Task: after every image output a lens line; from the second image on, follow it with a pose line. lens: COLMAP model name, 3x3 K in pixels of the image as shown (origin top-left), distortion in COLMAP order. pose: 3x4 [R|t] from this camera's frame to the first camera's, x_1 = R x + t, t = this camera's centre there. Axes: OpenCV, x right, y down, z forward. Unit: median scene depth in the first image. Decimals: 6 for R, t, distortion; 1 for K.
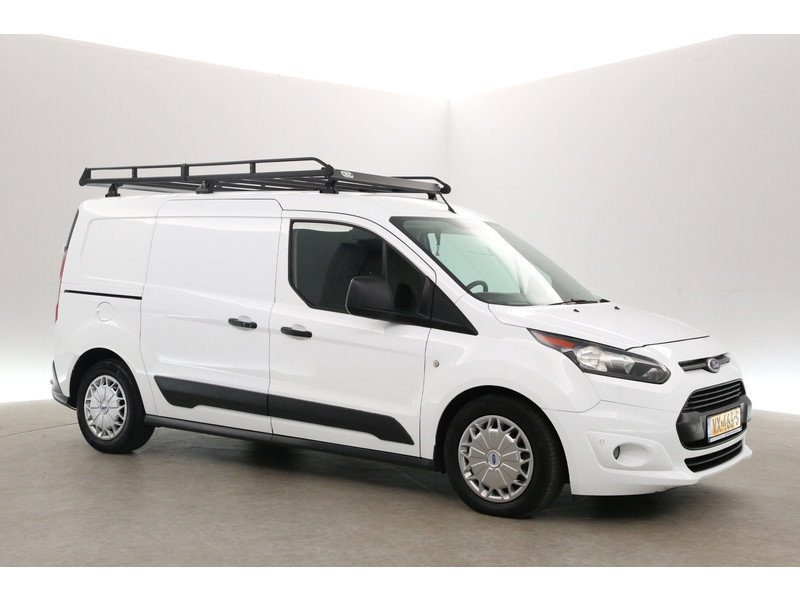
lens RADIAL K [[1003.6, 0, 400.0], [0, 1003.6, 300.0], [0, 0, 1]] dist [0.162873, 0.010505]
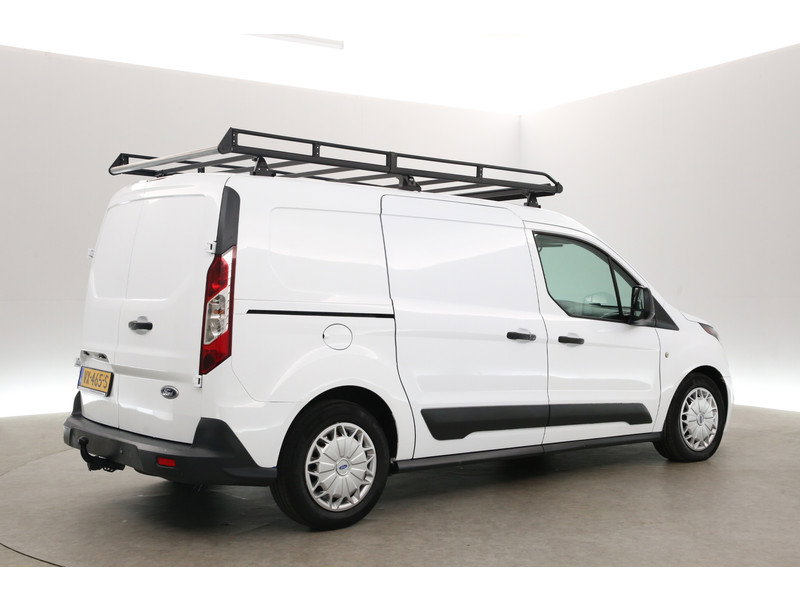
lens RADIAL K [[977.1, 0, 400.0], [0, 977.1, 300.0], [0, 0, 1]] dist [0.155566, -0.005941]
pose [[0.242319, -0.015541, 0.970072, -0.998851], [0.027296, 0.999585, 0.009196, -0.021139], [-0.969813, 0.024251, 0.242642, 0.812074]]
